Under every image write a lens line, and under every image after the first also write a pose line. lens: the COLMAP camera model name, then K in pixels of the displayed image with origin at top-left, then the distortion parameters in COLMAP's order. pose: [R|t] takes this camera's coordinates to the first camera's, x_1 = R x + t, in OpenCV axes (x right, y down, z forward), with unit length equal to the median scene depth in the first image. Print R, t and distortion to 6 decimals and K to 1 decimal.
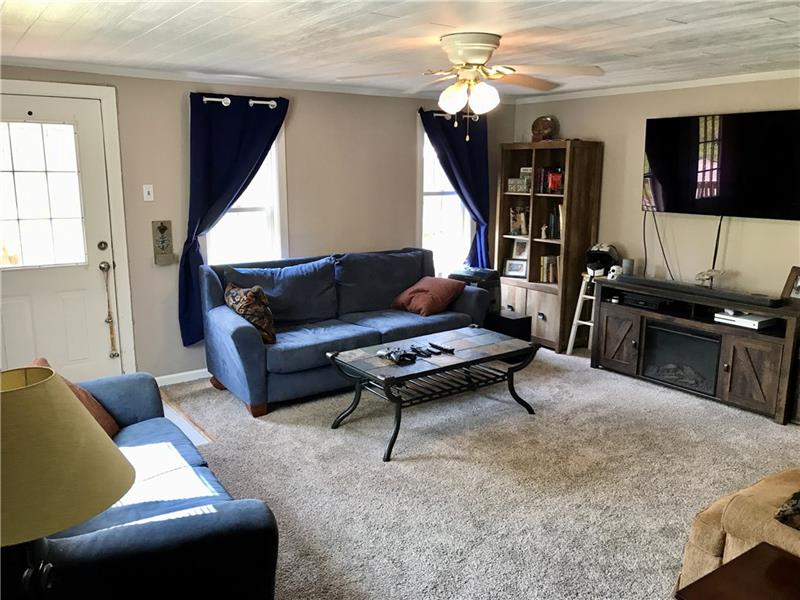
lens RADIAL K [[660.1, 0, 400.0], [0, 660.1, 300.0], [0, 0, 1]] dist [0.078817, -0.004893]
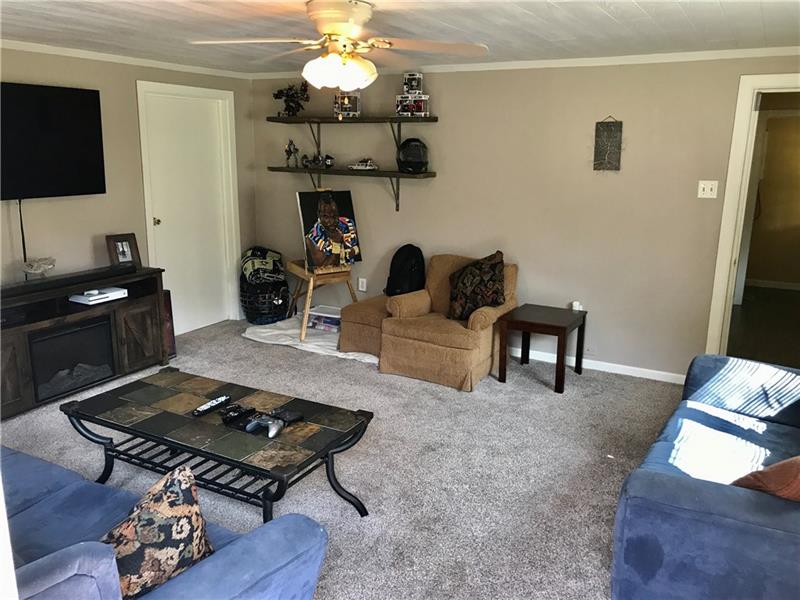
lens RADIAL K [[660.1, 0, 400.0], [0, 660.1, 300.0], [0, 0, 1]] dist [0.078817, -0.004893]
pose [[-0.461279, -0.214118, 0.861031, -0.593974], [0.164477, 0.932988, 0.320127, -0.221670], [-0.871877, 0.289287, -0.395150, 1.036877]]
